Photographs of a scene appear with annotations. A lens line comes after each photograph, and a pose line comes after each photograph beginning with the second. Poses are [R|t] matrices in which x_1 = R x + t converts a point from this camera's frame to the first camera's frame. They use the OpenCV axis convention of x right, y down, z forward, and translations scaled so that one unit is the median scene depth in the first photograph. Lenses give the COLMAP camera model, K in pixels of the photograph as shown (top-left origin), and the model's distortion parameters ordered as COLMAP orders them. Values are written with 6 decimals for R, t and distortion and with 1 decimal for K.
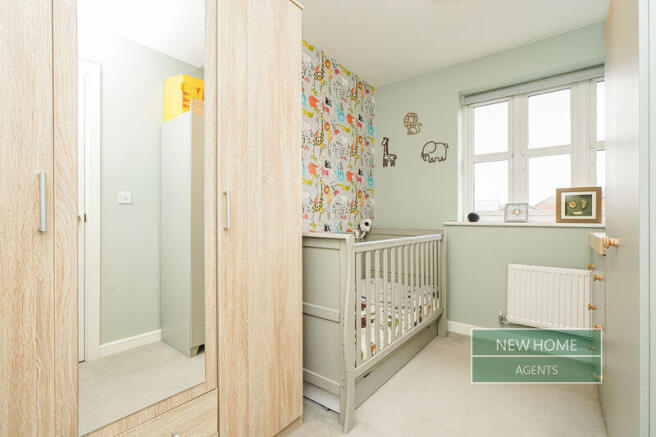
lens RADIAL K [[294.9, 0, 324.4], [0, 294.9, 219.3], [0, 0, 1]] dist [-0.037338, 0.013920]
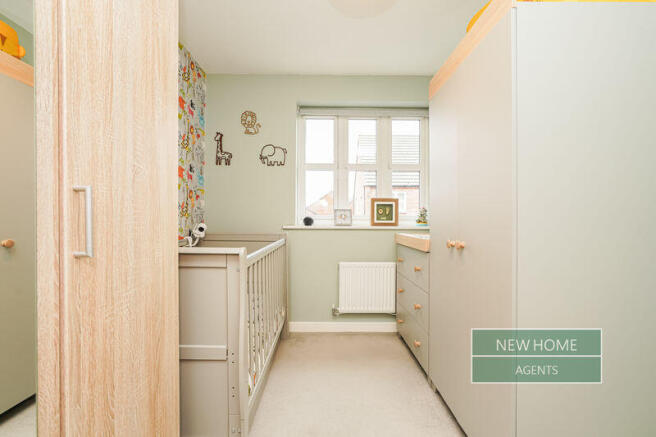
lens RADIAL K [[294.9, 0, 324.4], [0, 294.9, 219.3], [0, 0, 1]] dist [-0.037338, 0.013920]
pose [[0.780332, -0.001836, 0.625363, -0.125056], [0.002875, 0.999996, -0.000652, -0.013565], [-0.625359, 0.002306, 0.780334, 0.121497]]
